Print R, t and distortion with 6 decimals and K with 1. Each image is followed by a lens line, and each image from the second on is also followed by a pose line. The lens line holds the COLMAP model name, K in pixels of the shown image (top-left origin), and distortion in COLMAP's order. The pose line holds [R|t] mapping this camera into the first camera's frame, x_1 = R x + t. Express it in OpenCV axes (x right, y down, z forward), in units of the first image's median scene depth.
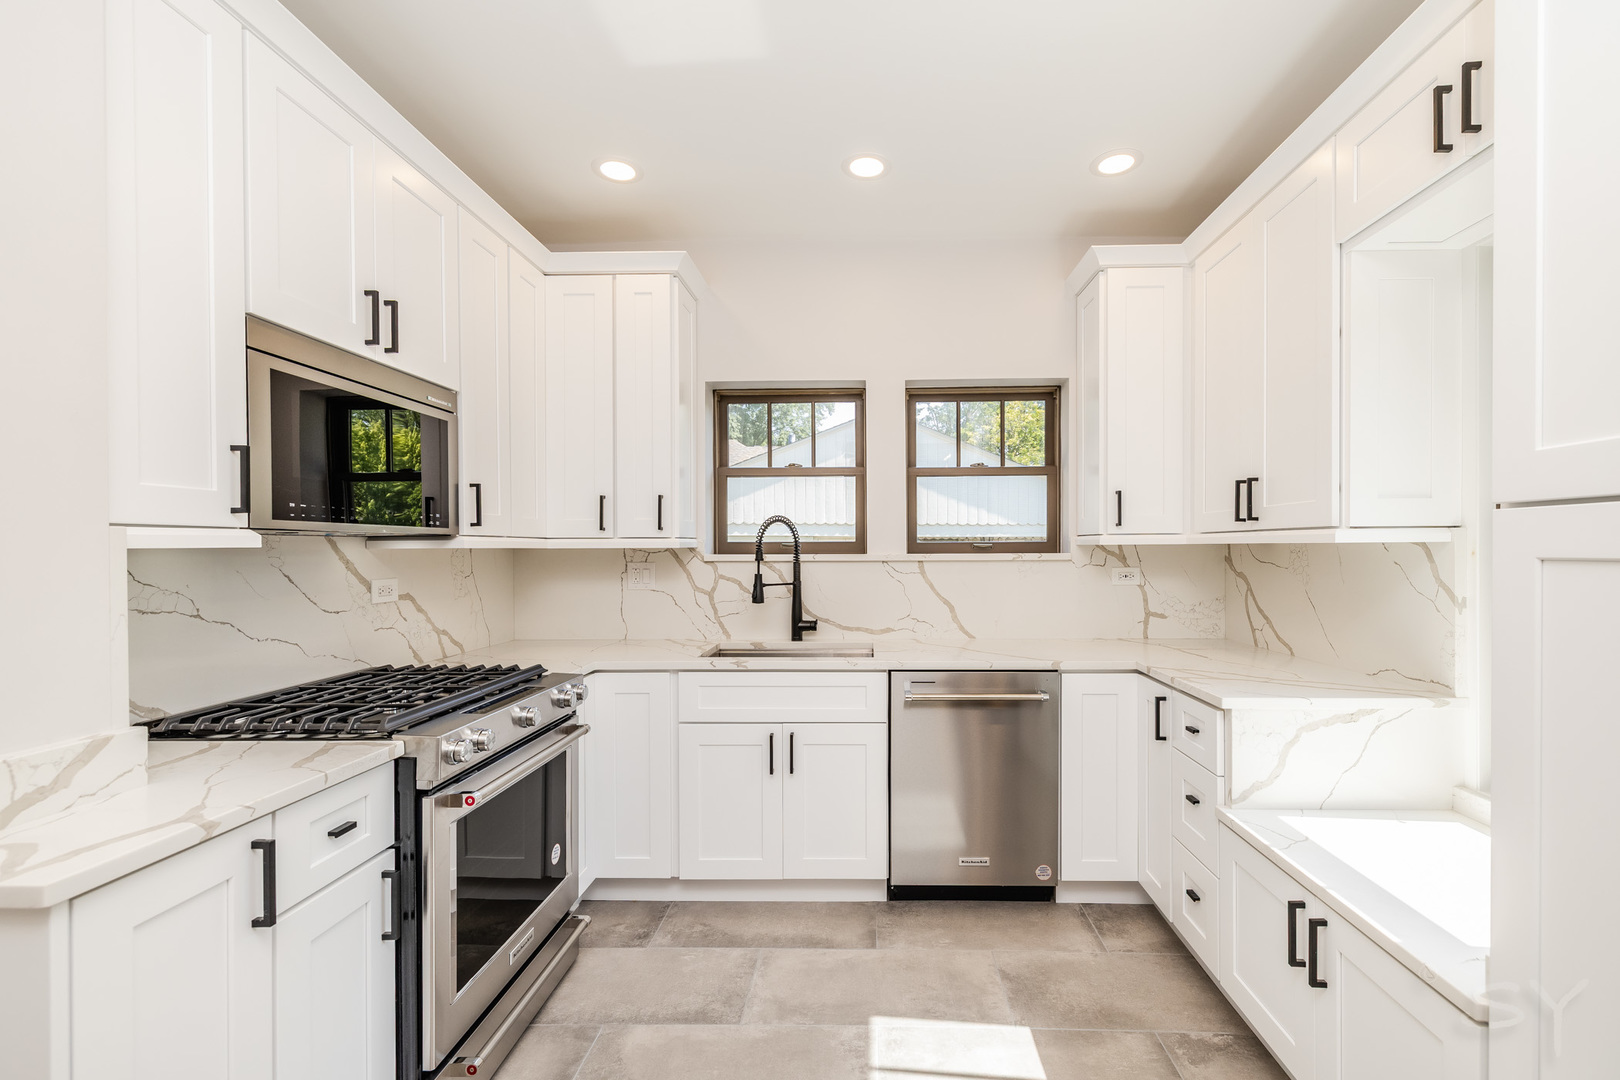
lens RADIAL K [[699.2, 0, 860.4], [0, 699.2, 555.0], [0, 0, 1]] dist [-0.001171, 0.000525]
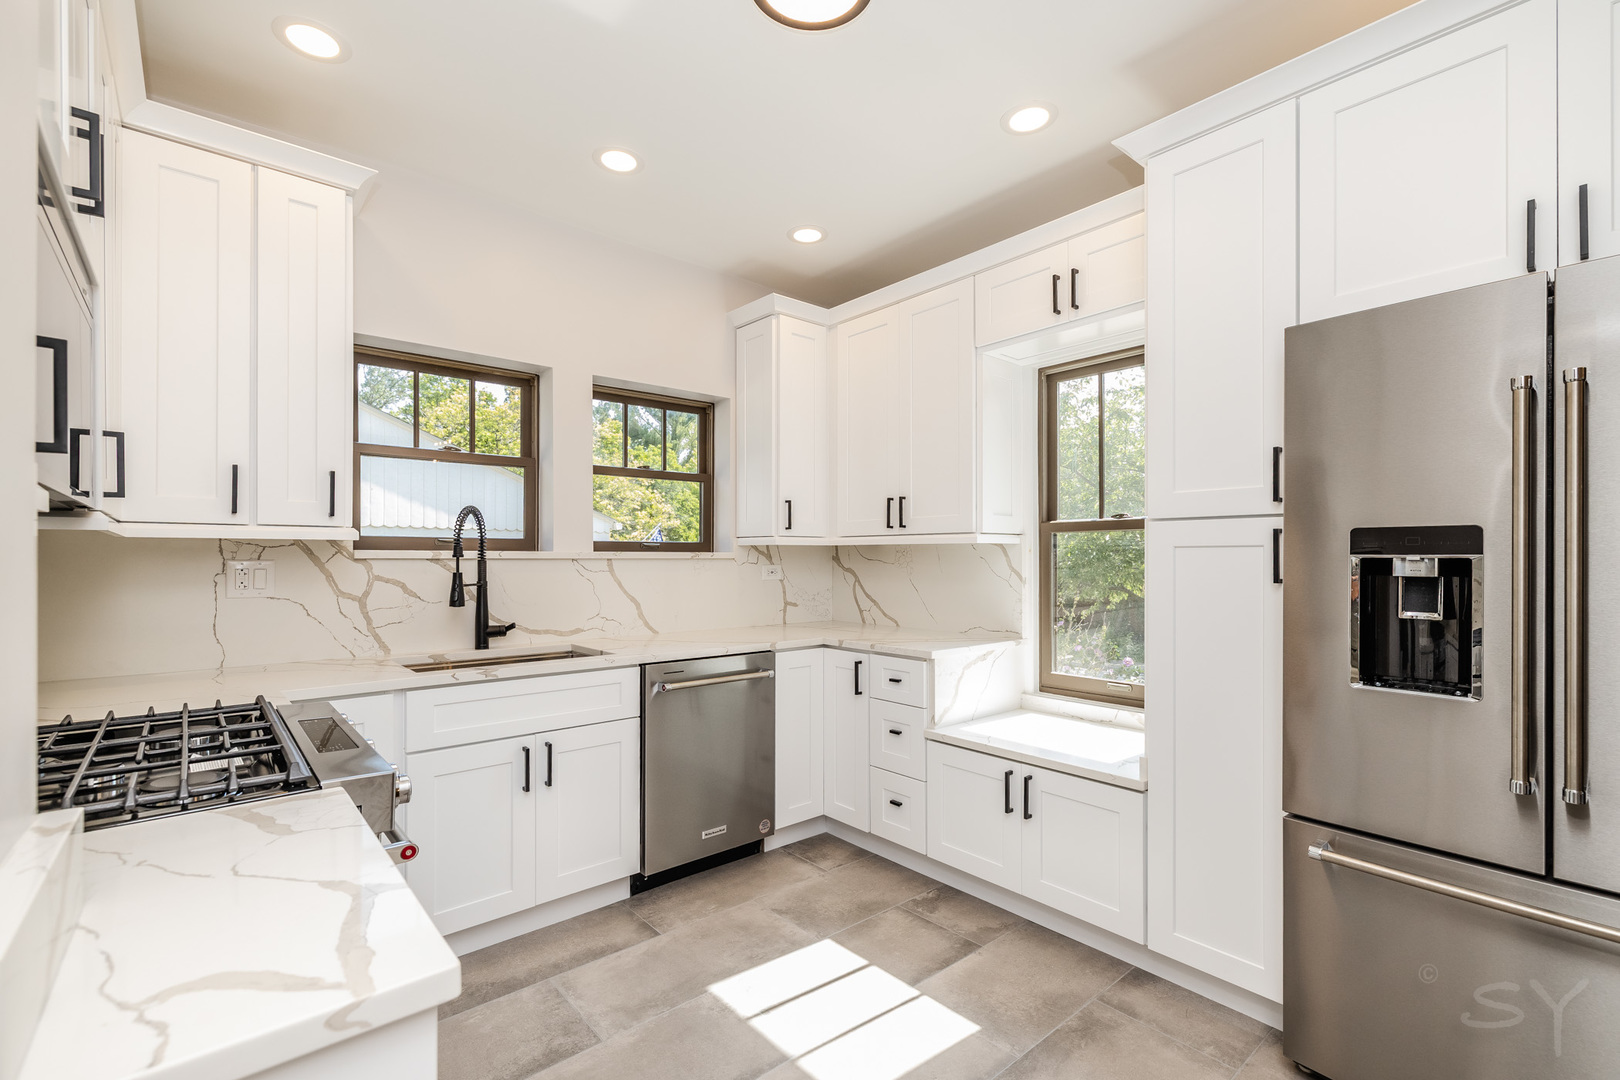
lens RADIAL K [[708.8, 0, 810.0], [0, 708.8, 557.5], [0, 0, 1]] dist [0.001110, 0.000256]
pose [[0.744033, 0.004575, 0.668127, -0.454133], [0.002883, 0.999945, -0.010058, 0.020636], [-0.668137, 0.009410, 0.743979, 0.069621]]
